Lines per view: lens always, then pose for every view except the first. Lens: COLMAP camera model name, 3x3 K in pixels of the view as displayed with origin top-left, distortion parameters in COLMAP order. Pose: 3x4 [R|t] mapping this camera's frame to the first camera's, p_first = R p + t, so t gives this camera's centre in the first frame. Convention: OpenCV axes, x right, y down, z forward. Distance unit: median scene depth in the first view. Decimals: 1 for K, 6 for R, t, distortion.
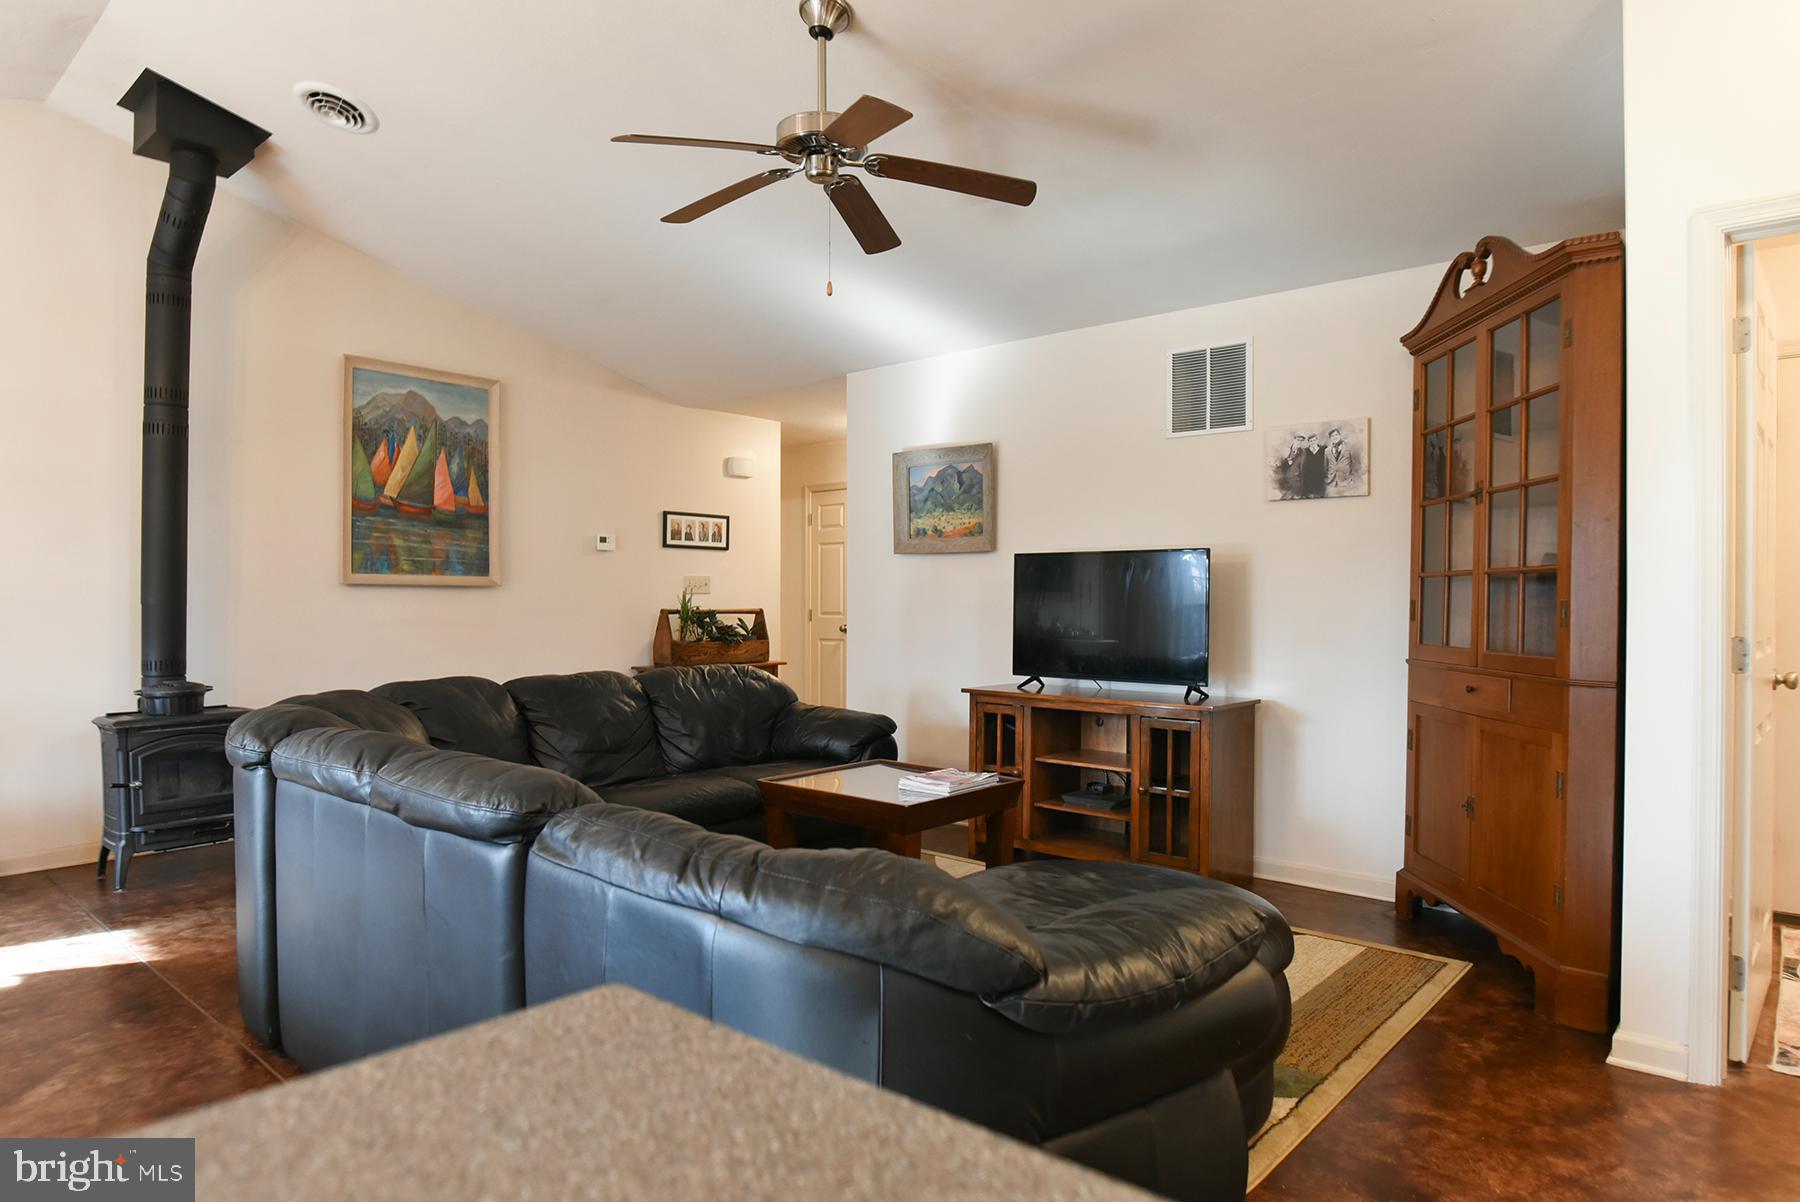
lens RADIAL K [[1055.6, 0, 902.7], [0, 1055.6, 604.4], [0, 0, 1]] dist [-0.041672, 0.019093]
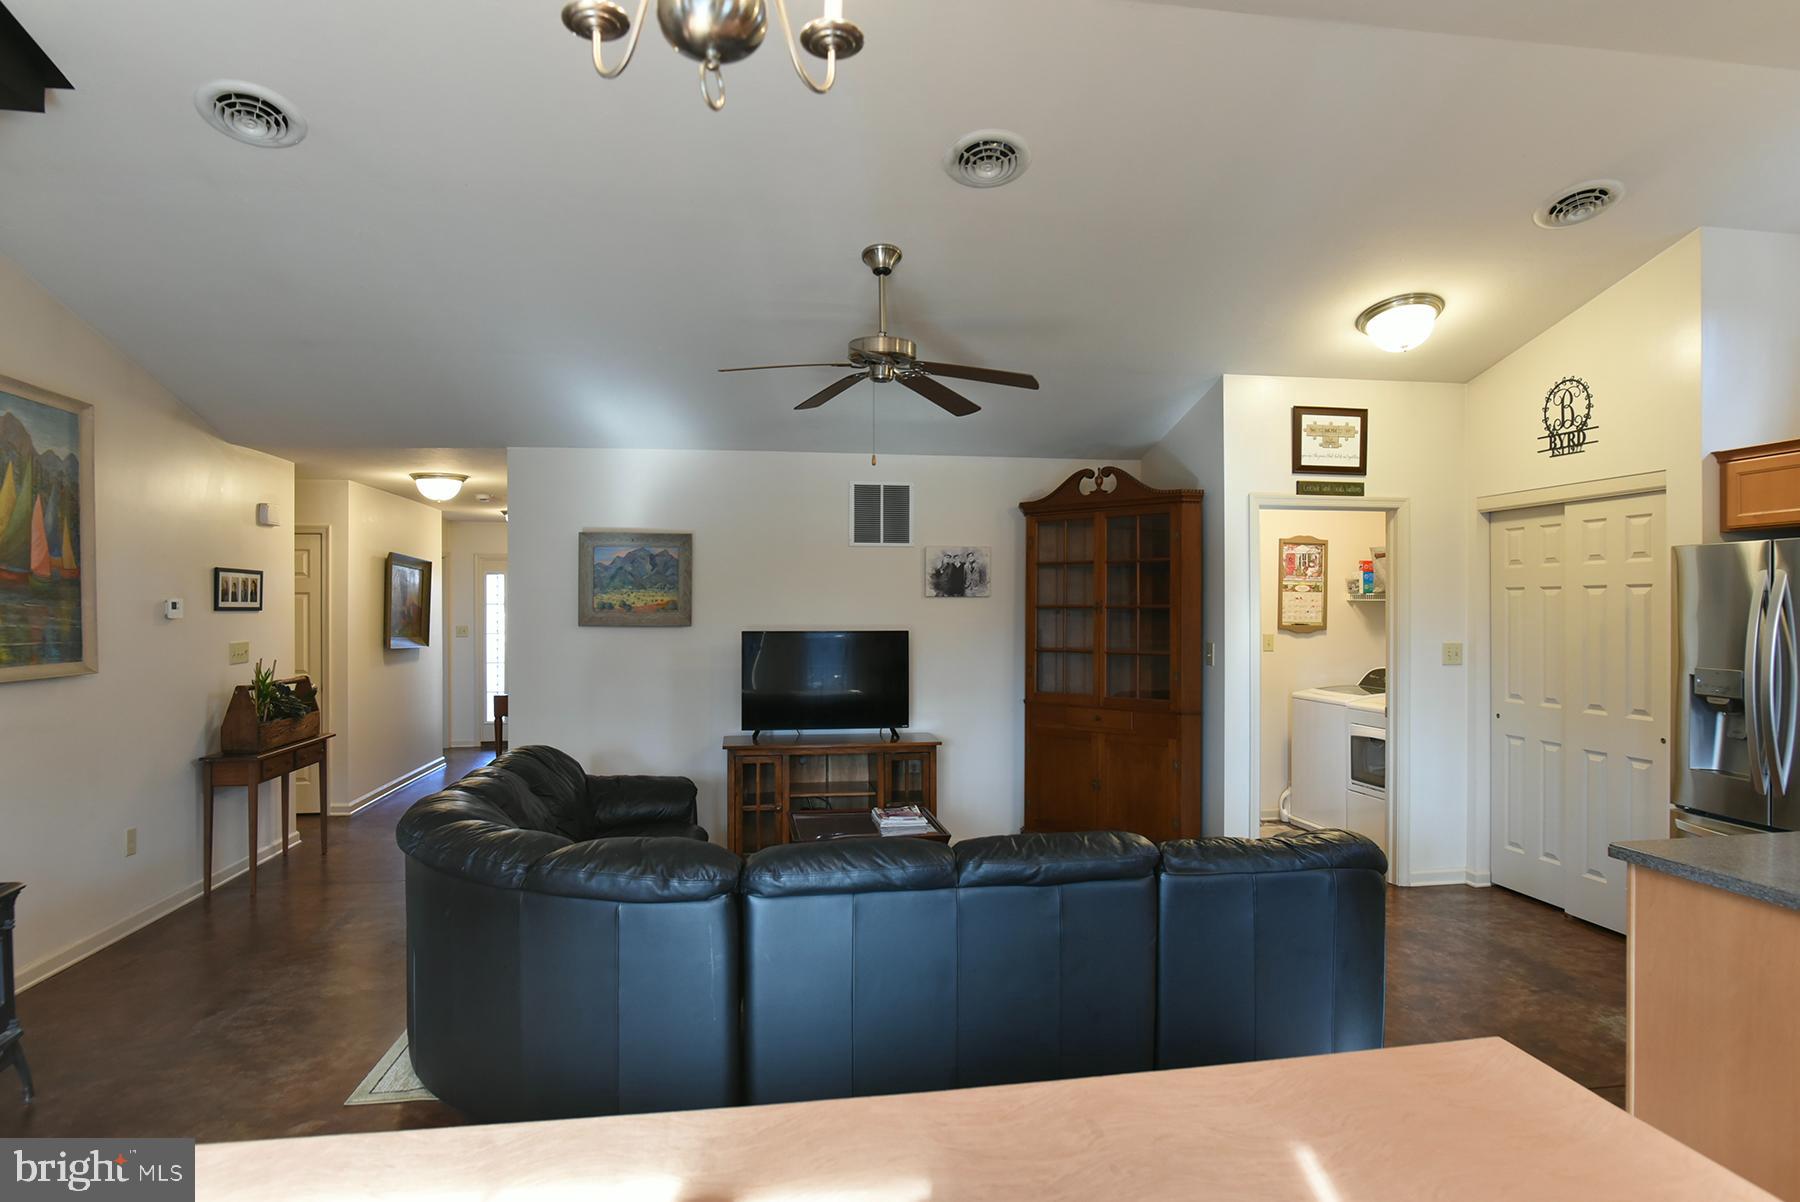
lens RADIAL K [[1038.4, 0, 905.8], [0, 1038.4, 604.8], [0, 0, 1]] dist [-0.042791, 0.017541]
pose [[0.640670, -0.001940, 0.767814, -0.720573], [0.006414, 0.999975, -0.002825, -0.076948], [-0.767790, 0.006735, 0.640667, 0.087517]]
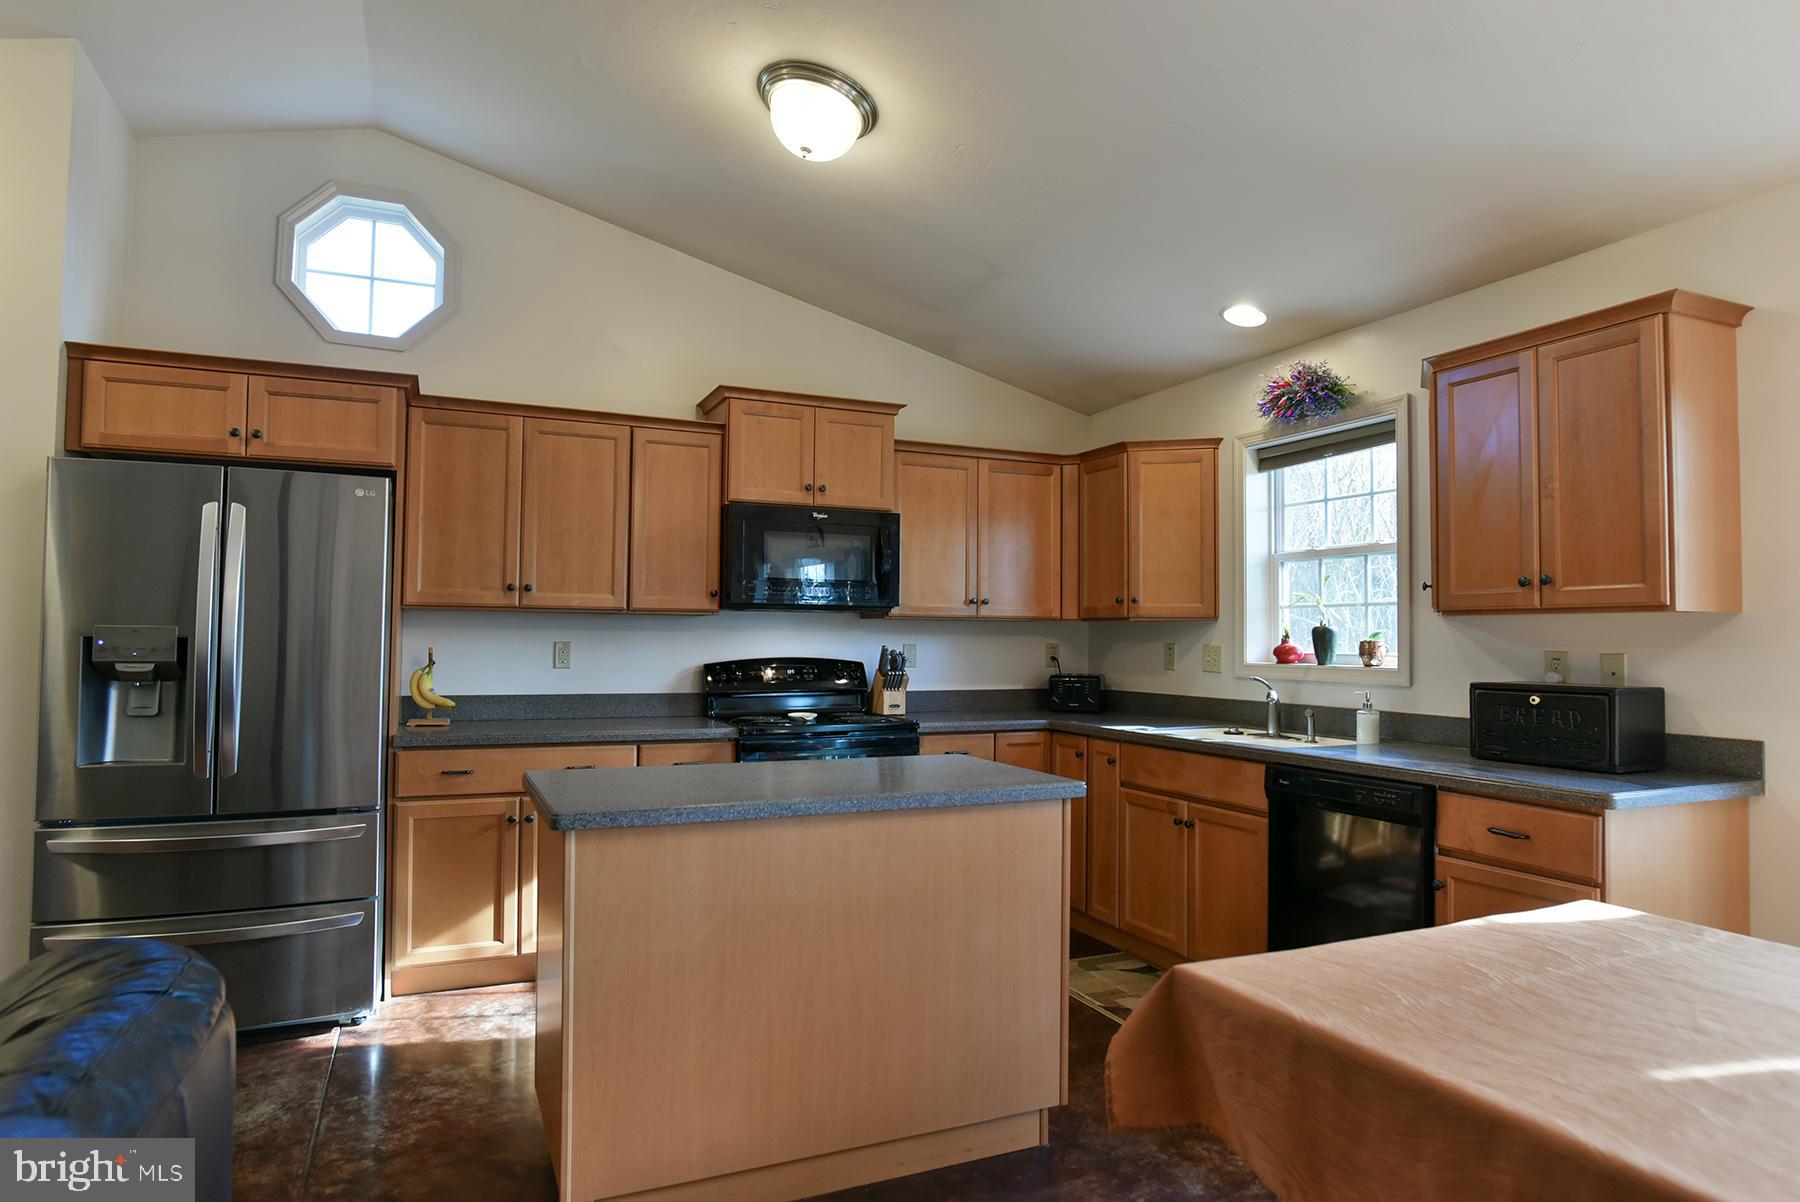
lens RADIAL K [[1055.6, 0, 902.7], [0, 1055.6, 604.4], [0, 0, 1]] dist [-0.041672, 0.019093]
pose [[-0.907496, 0.003462, 0.420046, -0.363464], [-0.008586, 0.999604, -0.026788, -0.022757], [-0.419972, -0.027916, -0.907107, 0.499212]]
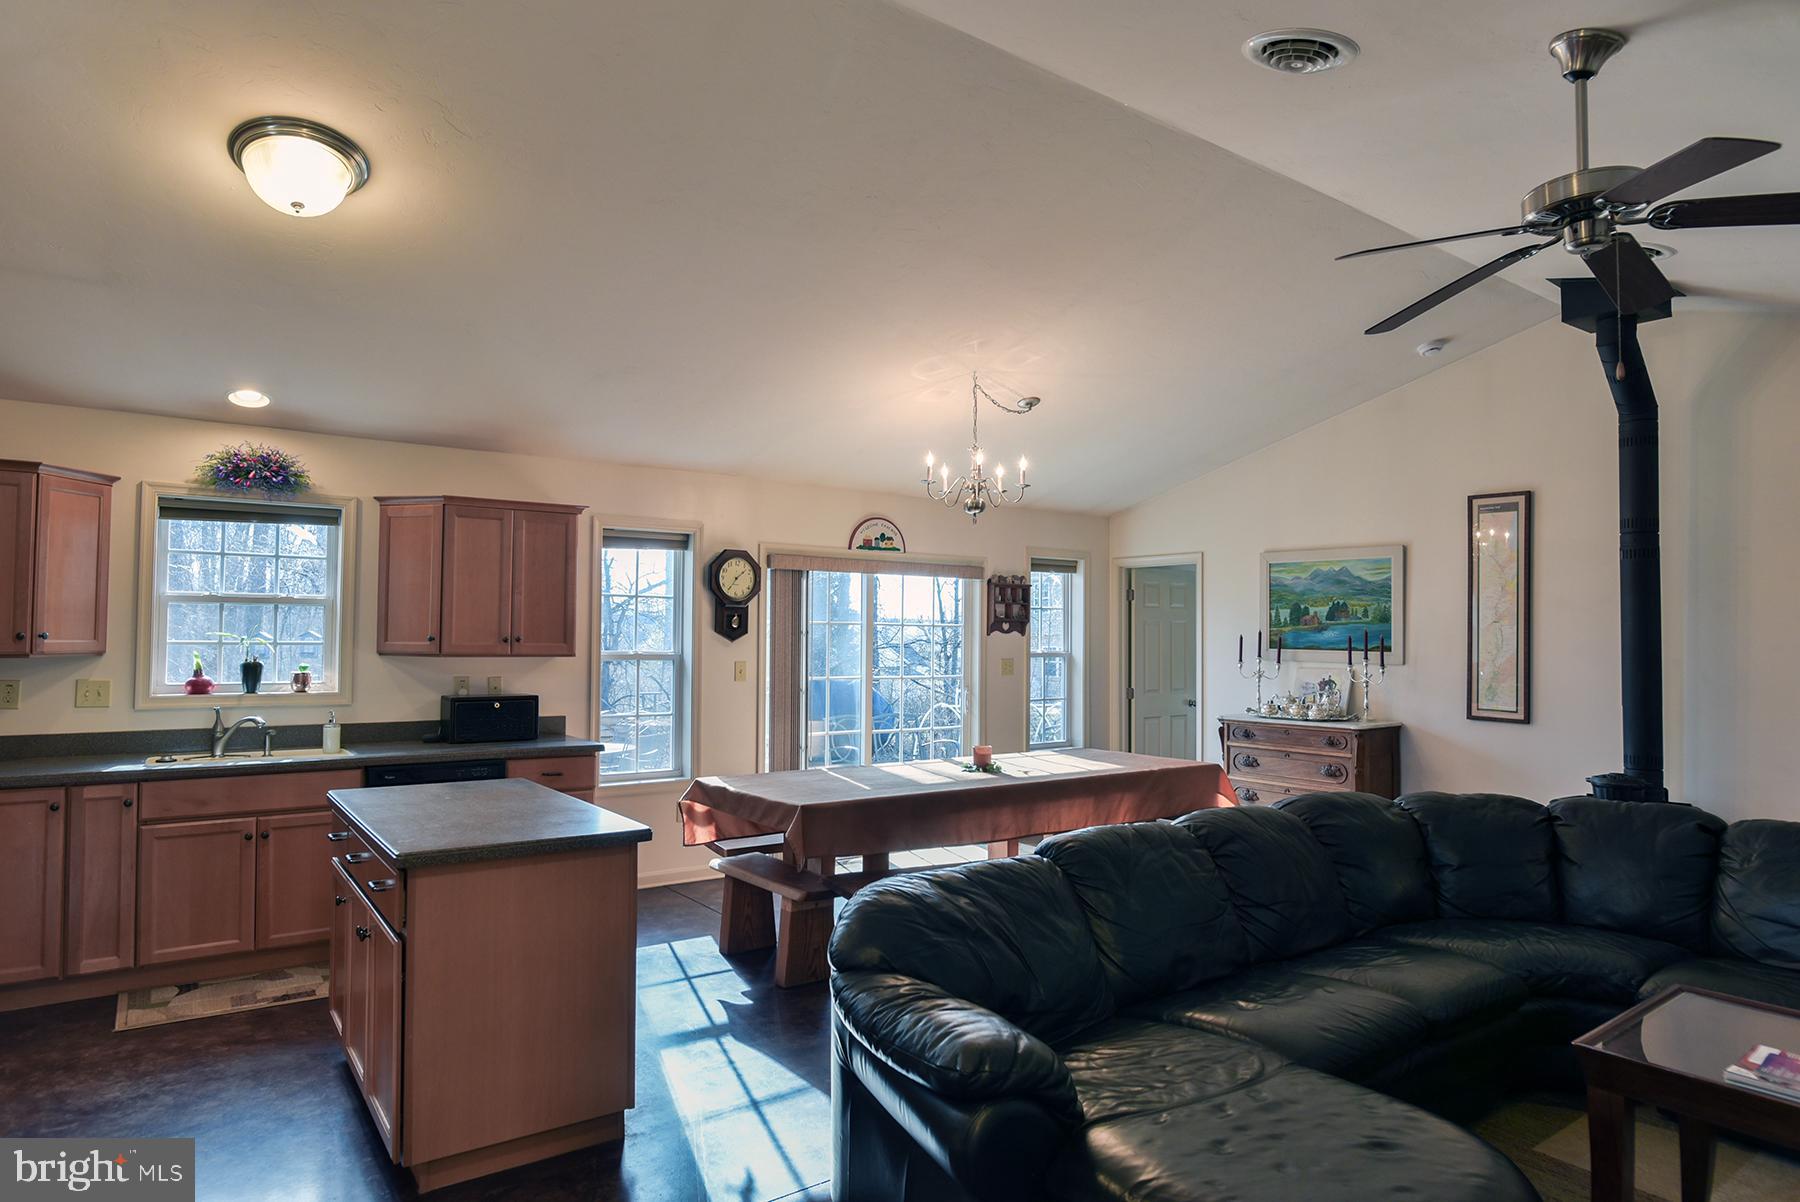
lens RADIAL K [[1055.6, 0, 902.7], [0, 1055.6, 604.4], [0, 0, 1]] dist [-0.041672, 0.019093]
pose [[-0.218109, -0.034655, -0.975309, 0.564579], [-0.011983, 0.999389, -0.032831, -0.061816], [0.975851, 0.004526, -0.218391, 0.439556]]
